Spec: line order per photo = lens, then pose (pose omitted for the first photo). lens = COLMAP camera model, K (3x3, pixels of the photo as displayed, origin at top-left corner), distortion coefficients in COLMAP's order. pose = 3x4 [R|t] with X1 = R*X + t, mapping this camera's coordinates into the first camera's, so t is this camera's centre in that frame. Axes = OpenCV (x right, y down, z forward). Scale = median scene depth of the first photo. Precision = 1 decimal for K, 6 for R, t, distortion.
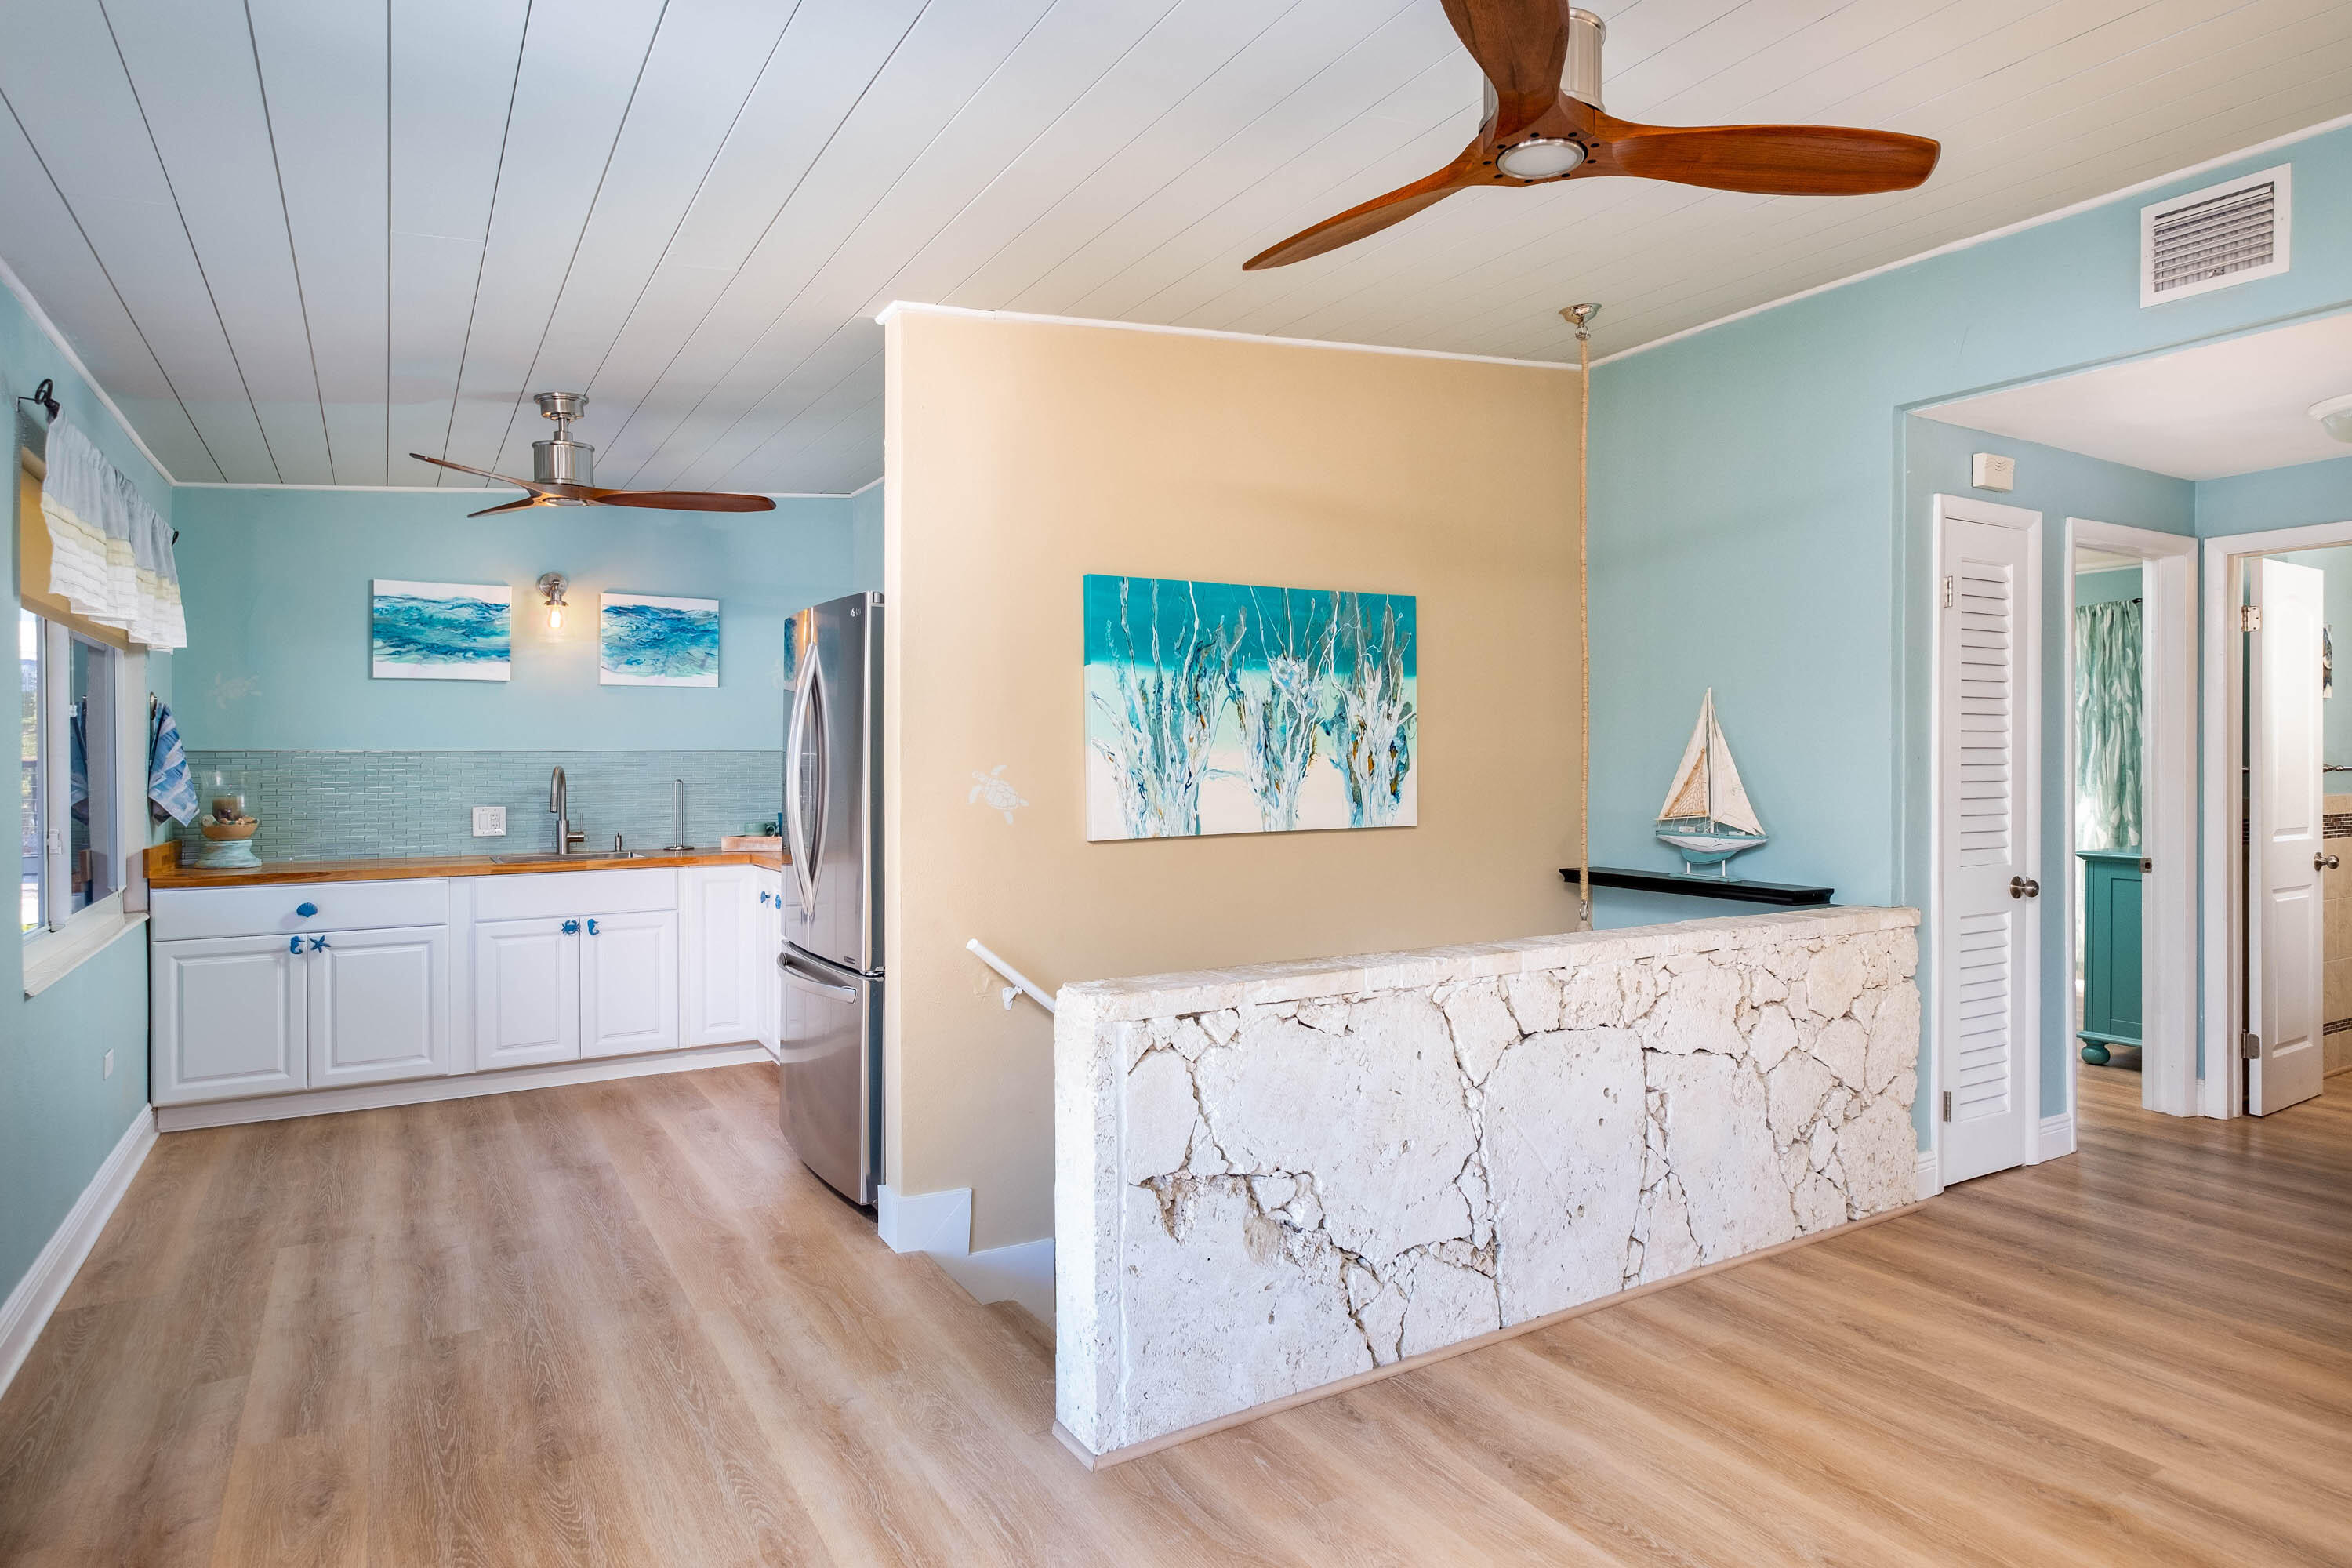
lens RADIAL K [[1325.5, 0, 1168.4], [0, 1325.5, 766.5], [0, 0, 1]] dist [-0.007236, 0.006193]
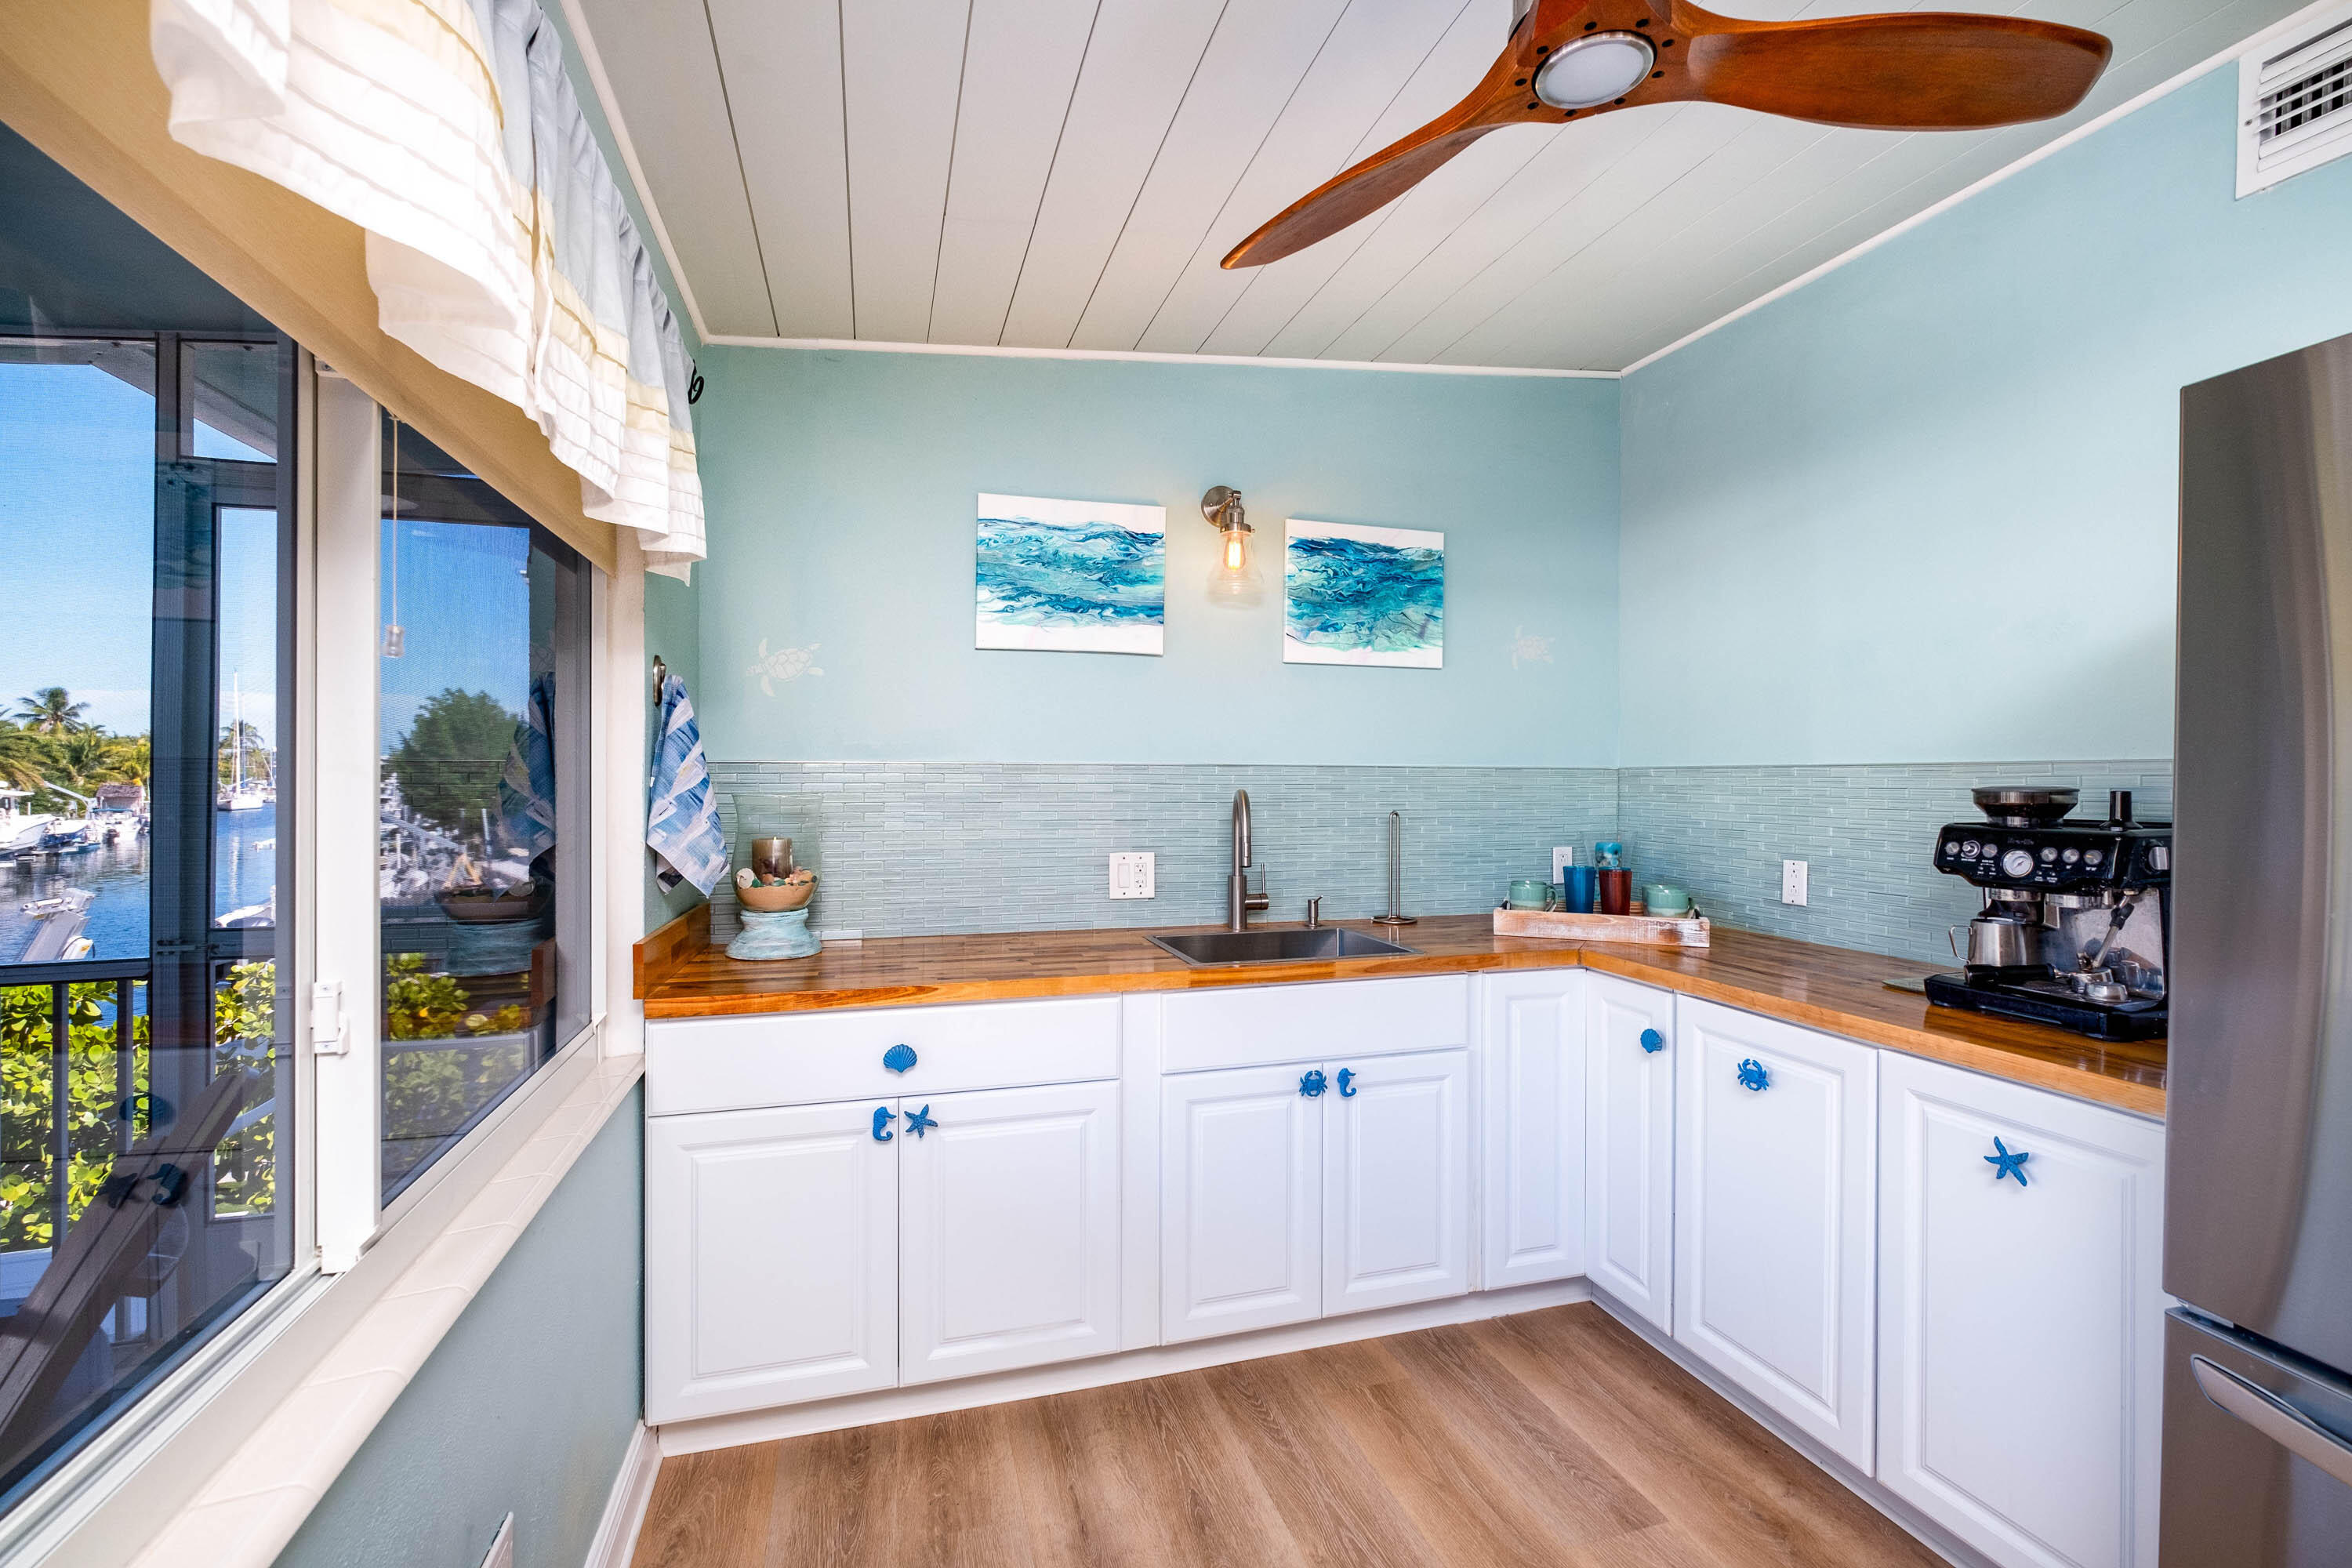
lens RADIAL K [[1015.3, 0, 1170.6], [0, 1015.3, 778.2], [0, 0, 1]] dist [-0.004451, -0.001161]
pose [[0.972355, 0.010857, -0.233253, -0.532637], [-0.010247, 0.999940, 0.003827, -0.010311], [0.233281, -0.001331, 0.972408, 0.739808]]
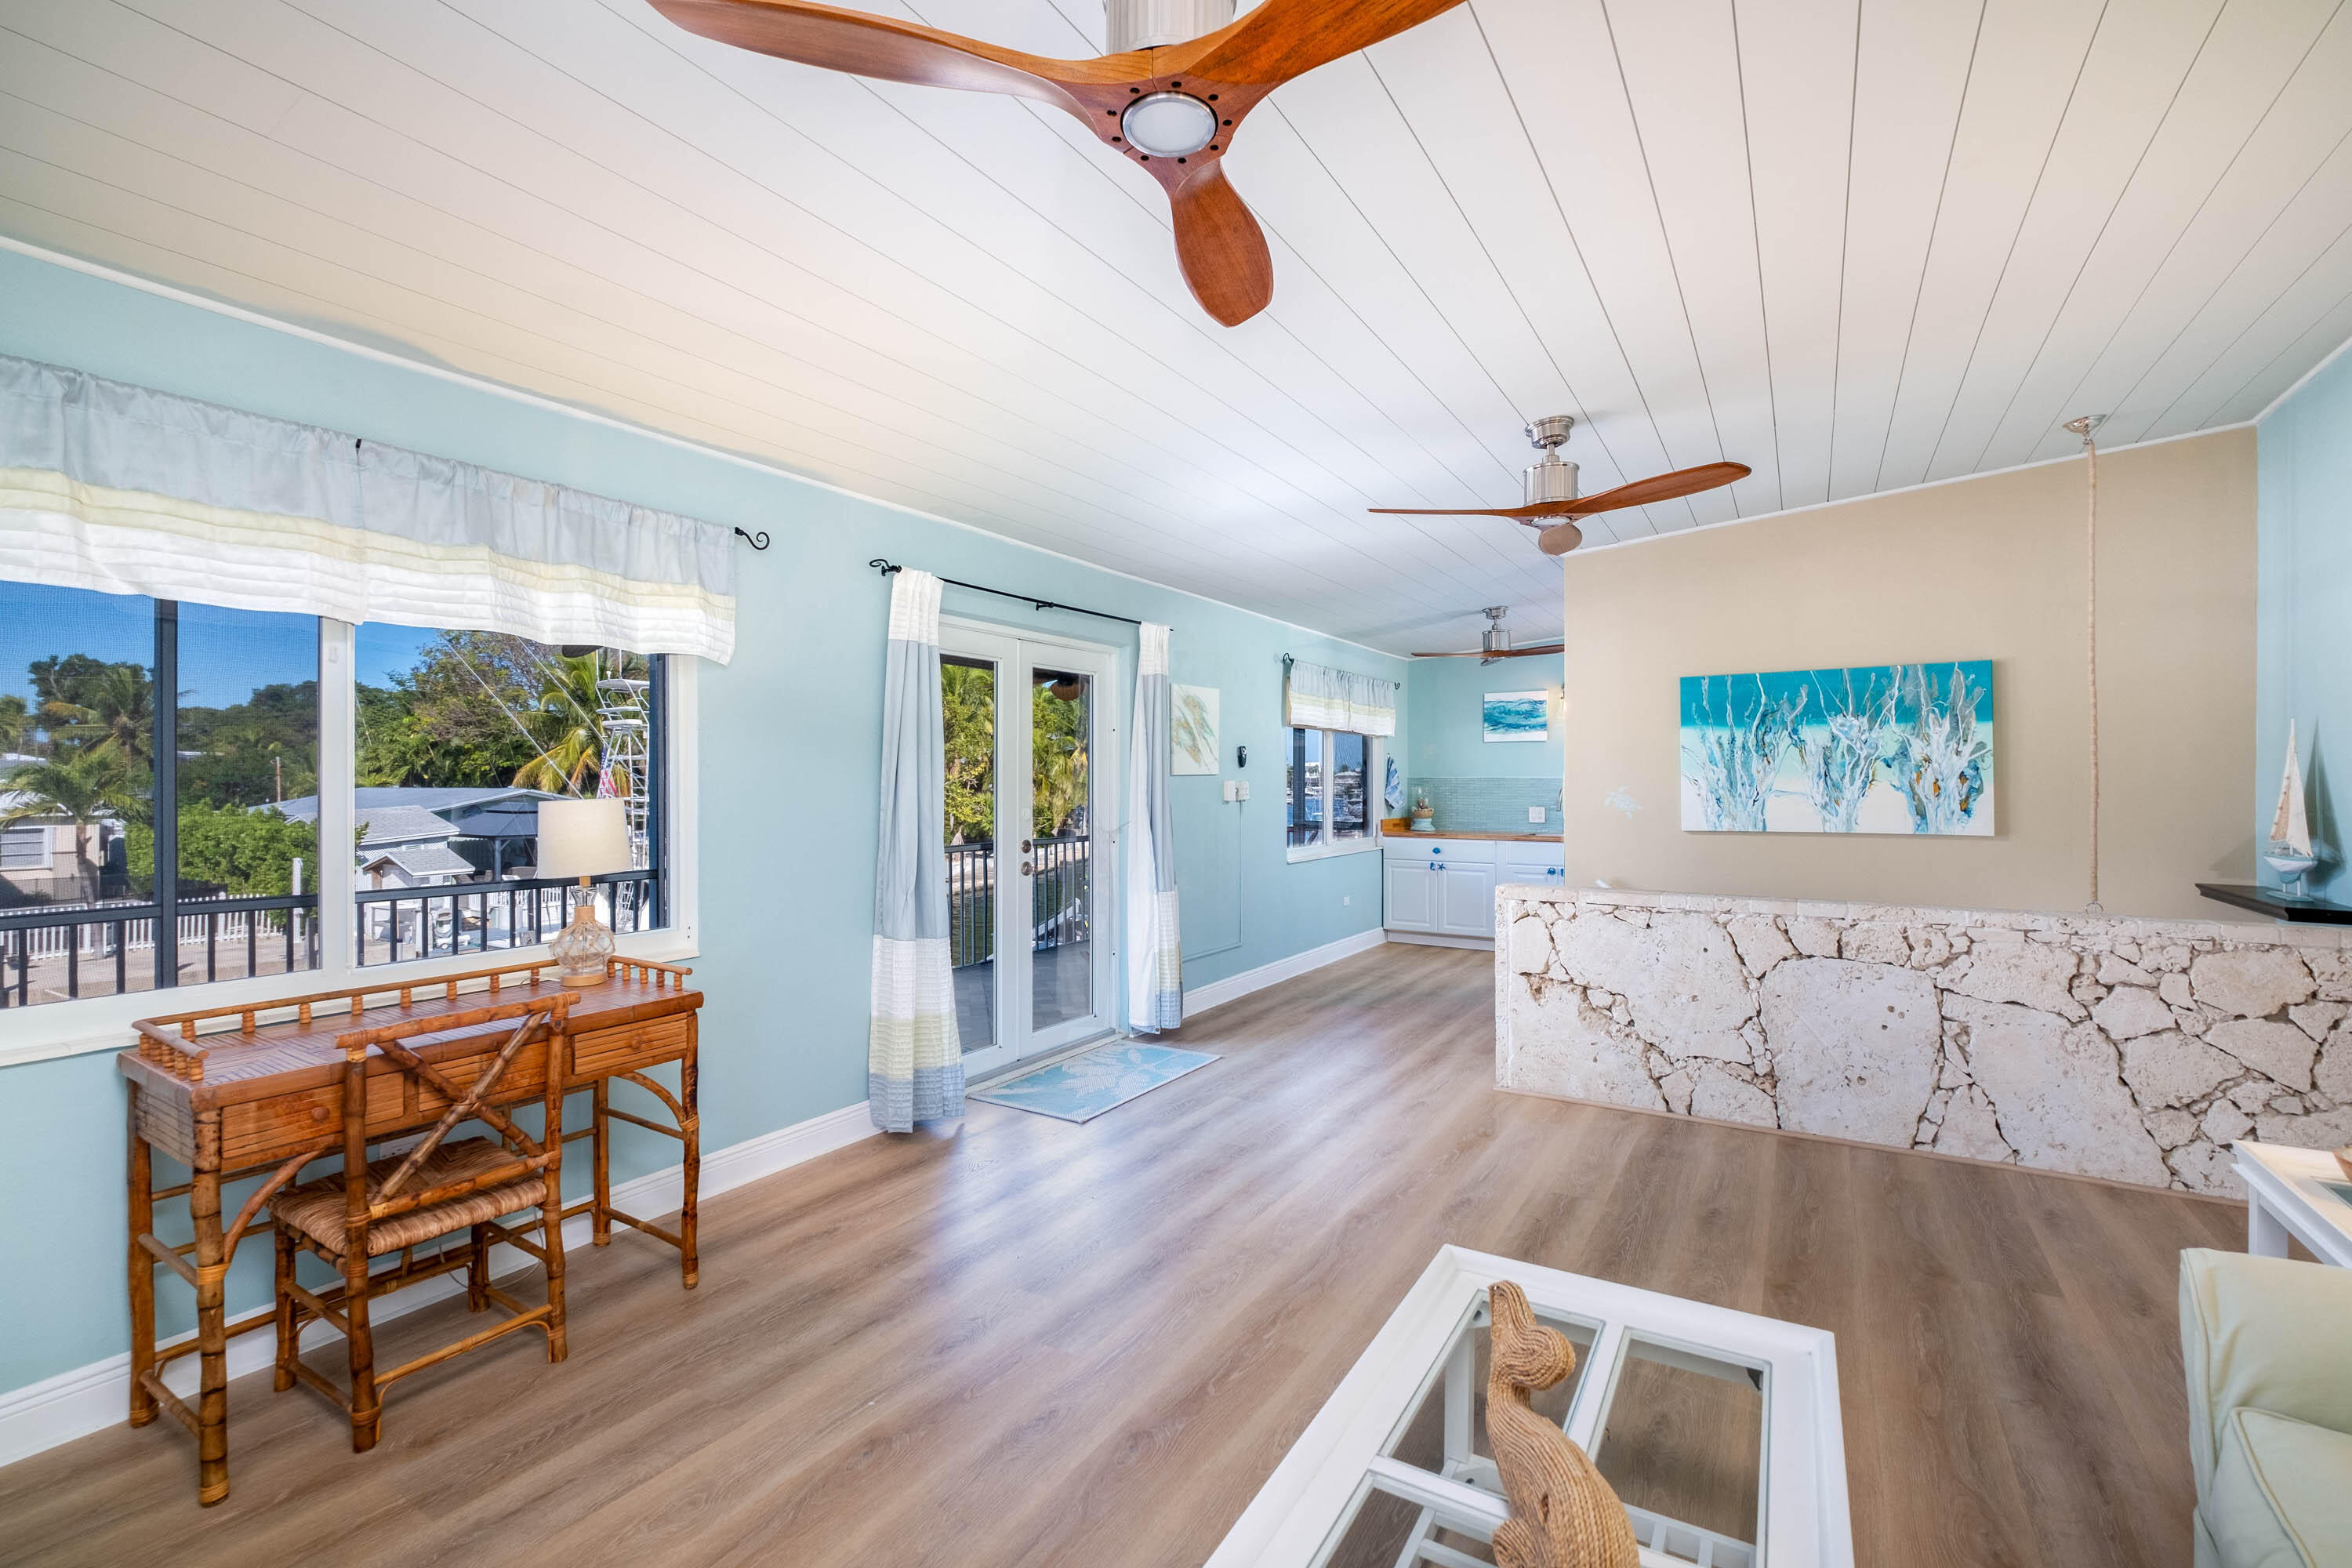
lens RADIAL K [[1015.3, 0, 1171.1], [0, 1015.3, 779.8], [0, 0, 1]] dist [-0.004451, -0.001161]
pose [[0.456898, 0.001728, -0.889517, 0.763425], [-0.008137, 0.999964, -0.002237, -0.001839], [0.889482, 0.008260, 0.456896, -0.190396]]
